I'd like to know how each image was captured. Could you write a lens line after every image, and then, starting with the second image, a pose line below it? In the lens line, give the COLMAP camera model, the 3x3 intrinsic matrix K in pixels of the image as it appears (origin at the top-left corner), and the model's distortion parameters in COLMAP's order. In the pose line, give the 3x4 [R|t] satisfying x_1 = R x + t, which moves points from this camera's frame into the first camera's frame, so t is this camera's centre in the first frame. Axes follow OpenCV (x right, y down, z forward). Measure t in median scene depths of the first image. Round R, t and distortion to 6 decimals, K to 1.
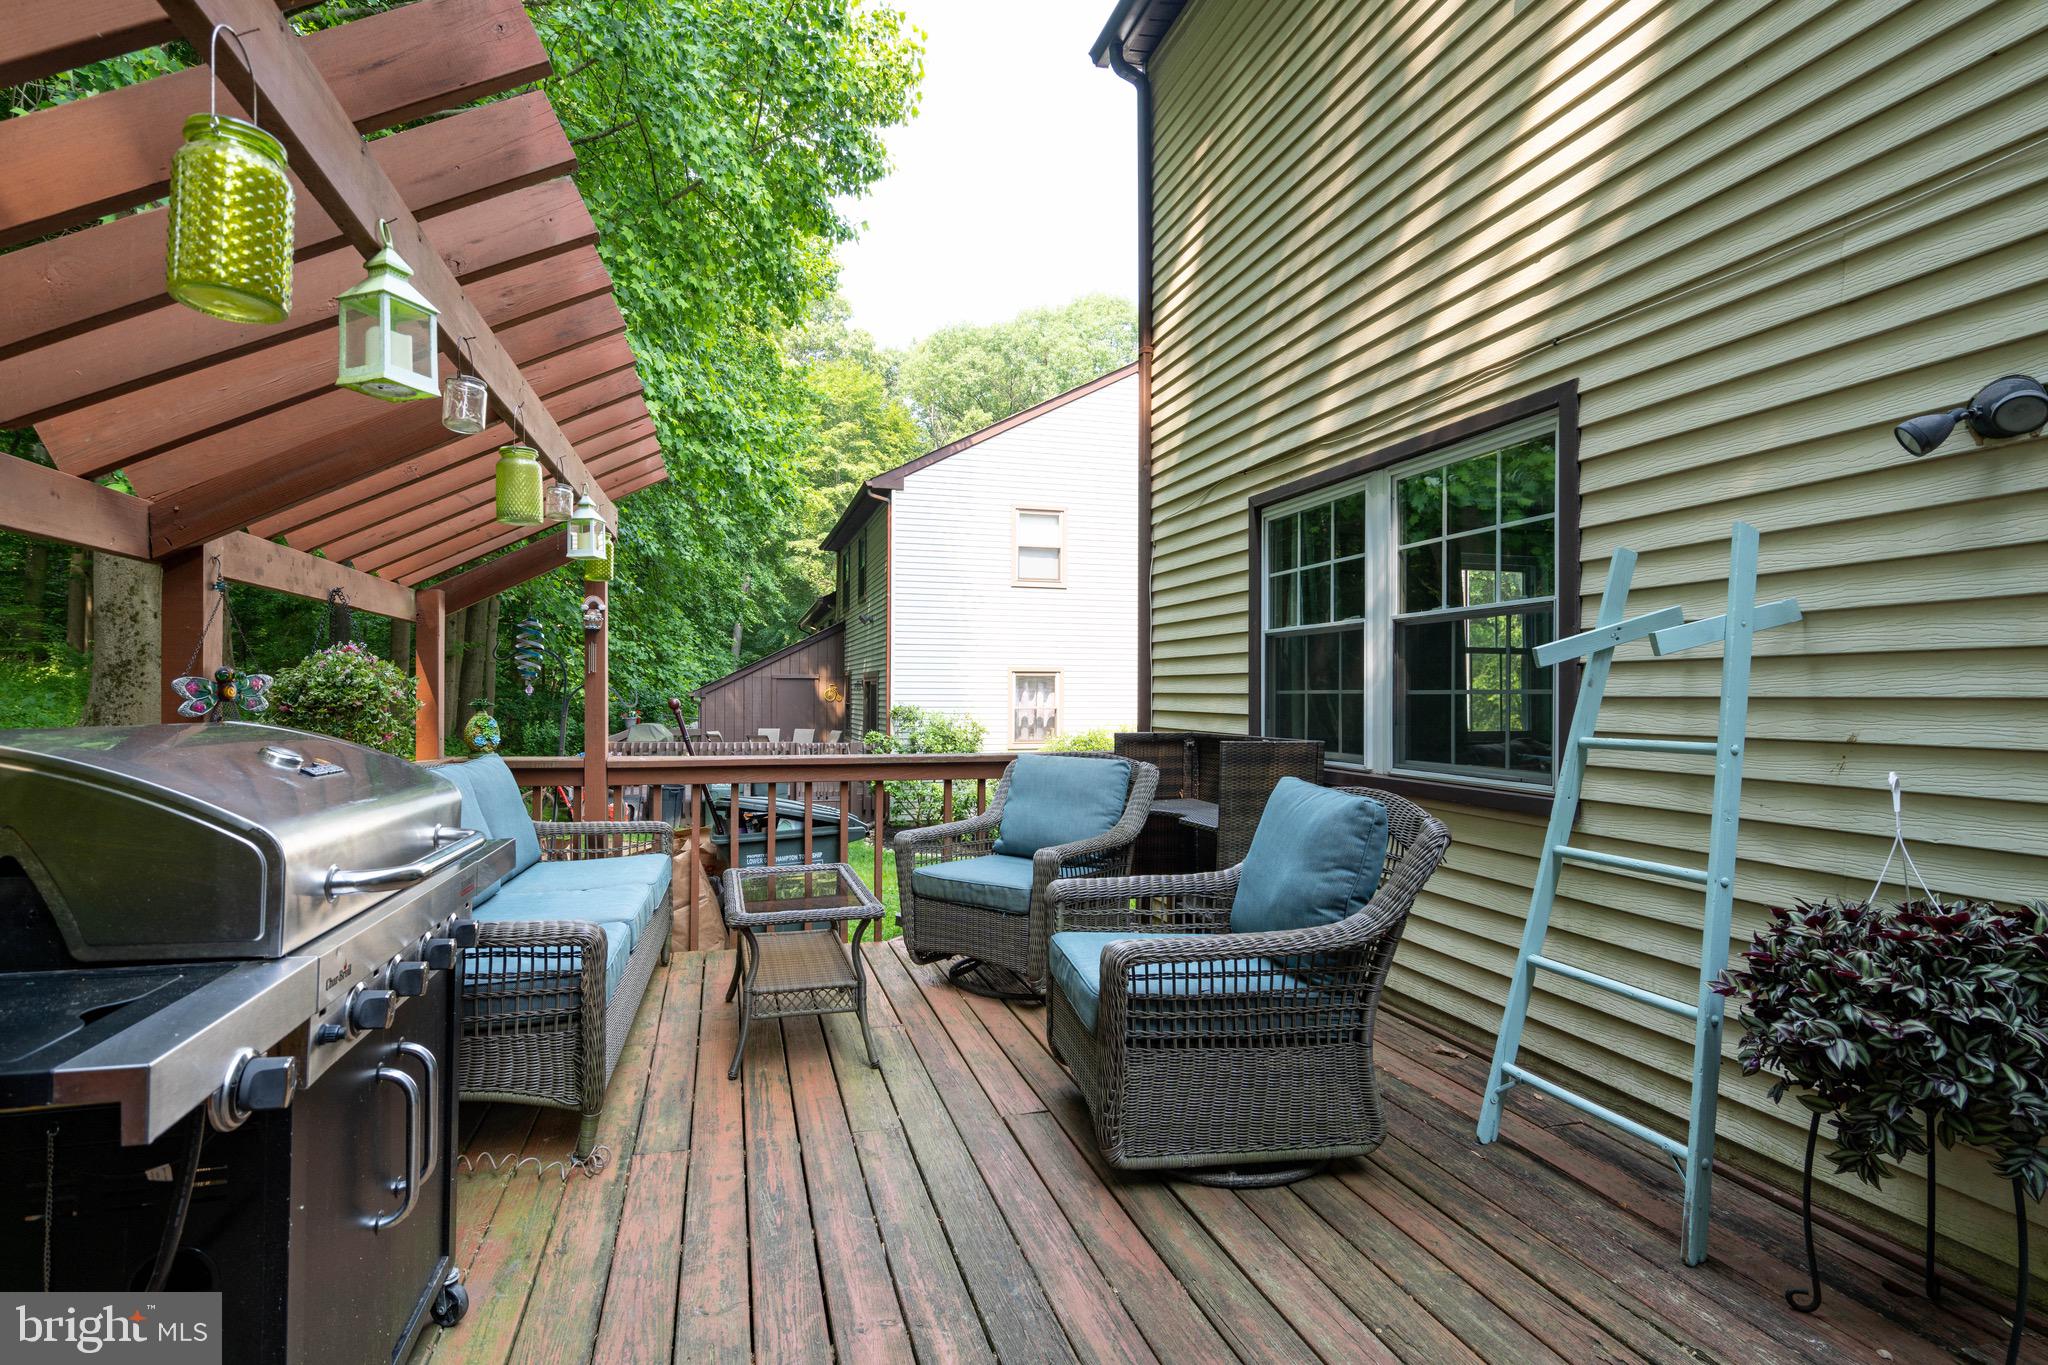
lens RADIAL K [[961.3, 0, 1024.0], [0, 961.3, 682.5], [0, 0, 1]] dist [0.001130, 0.000192]
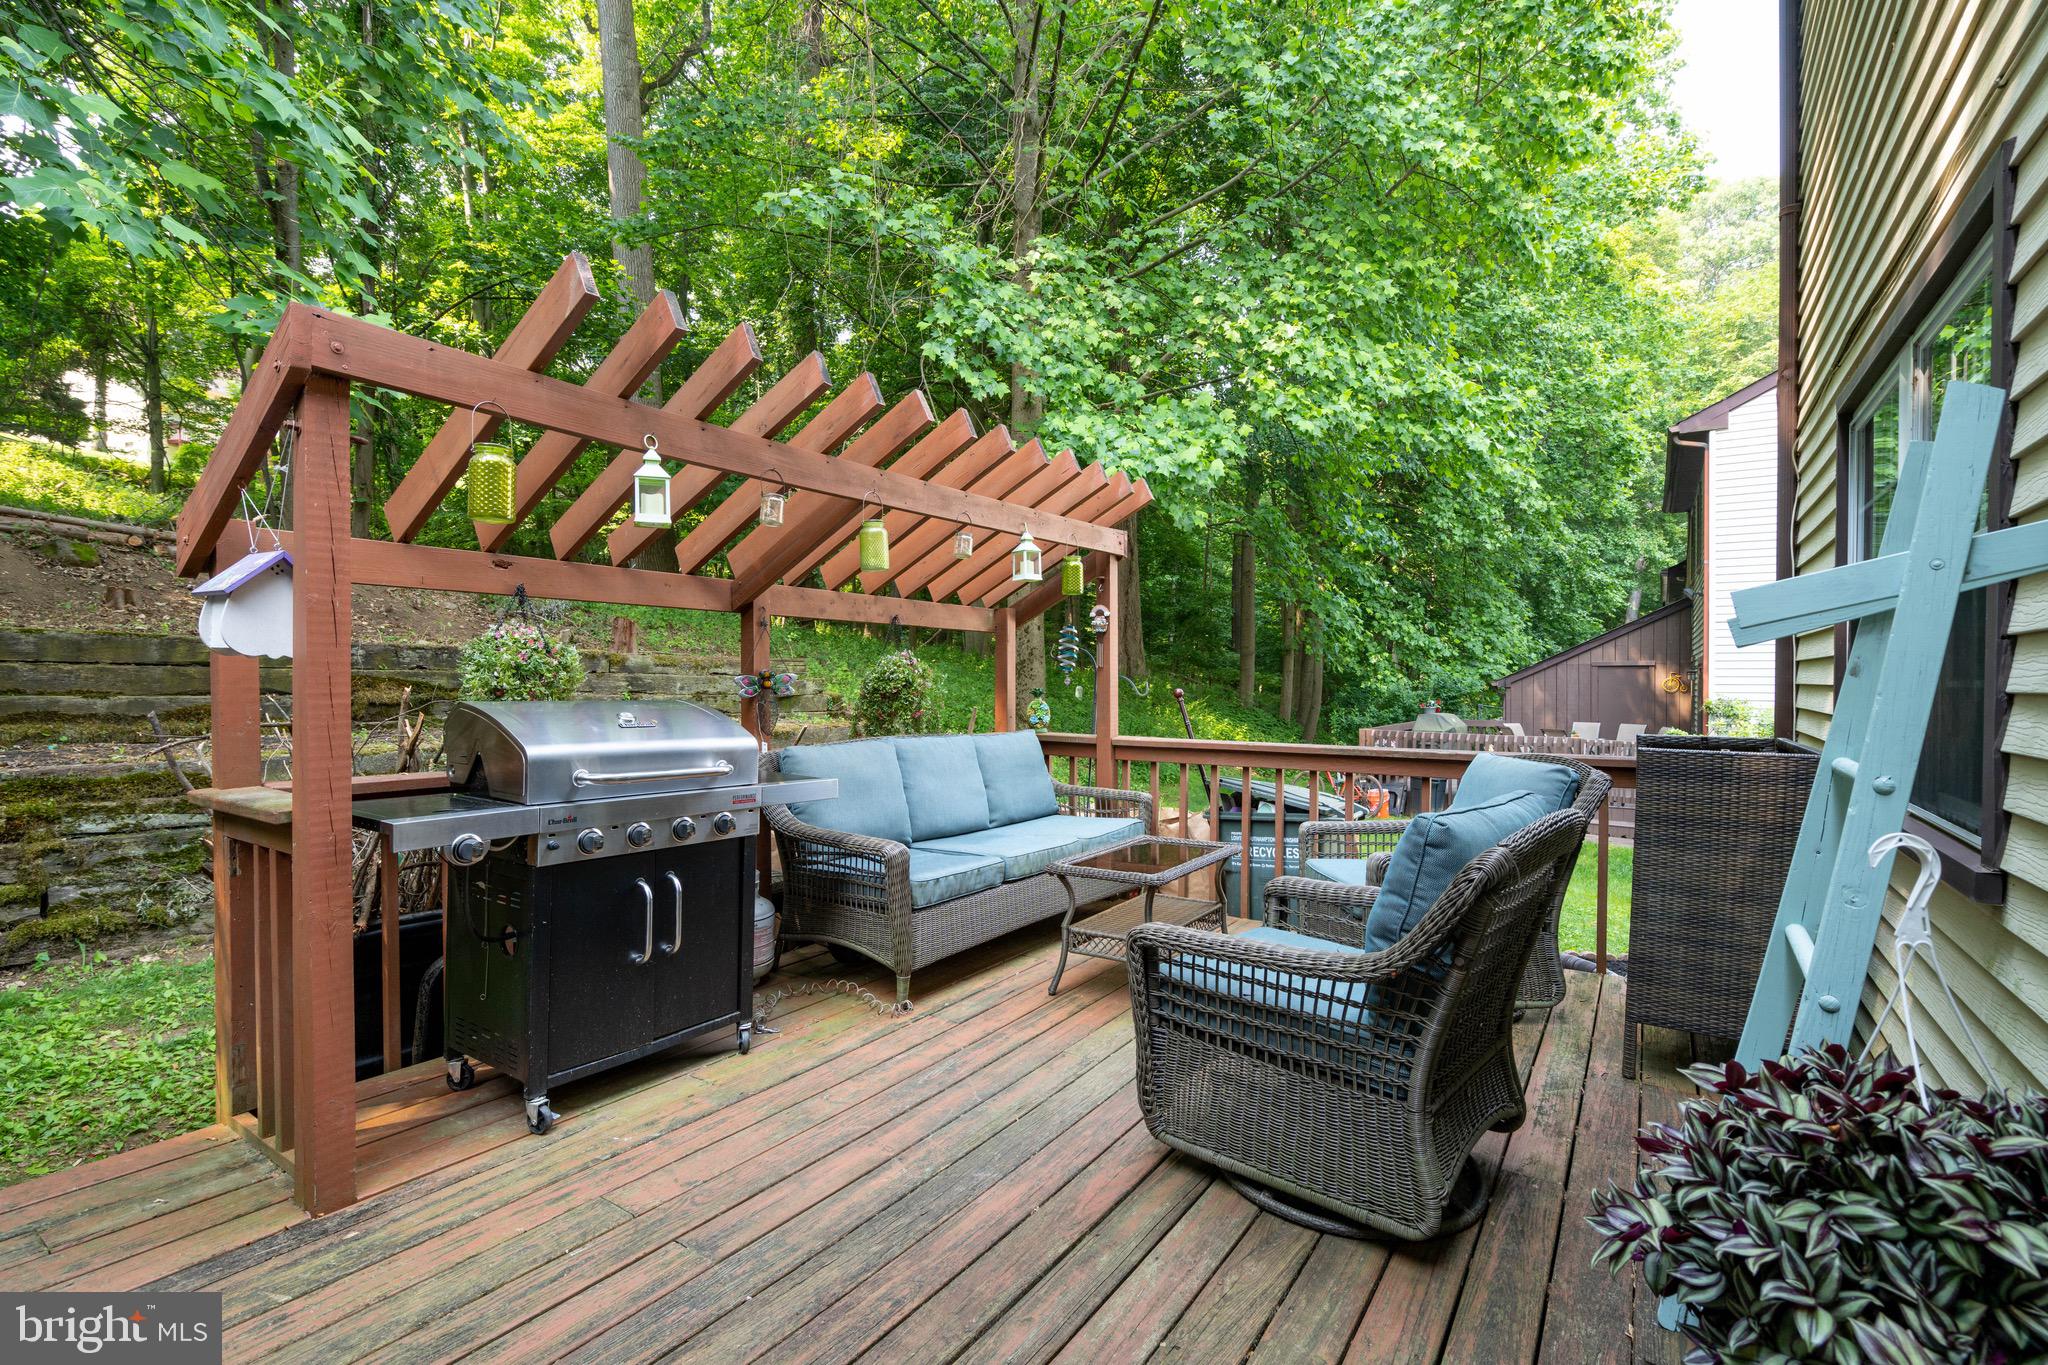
lens RADIAL K [[976.5, 0, 1022.9], [0, 976.5, 686.4], [0, 0, 1]] dist [-0.003964, -0.000133]
pose [[0.641425, 0.003533, -0.767177, 0.759789], [0.007505, 0.999913, 0.010879, -0.000176], [0.767149, -0.012736, 0.641343, 0.199698]]
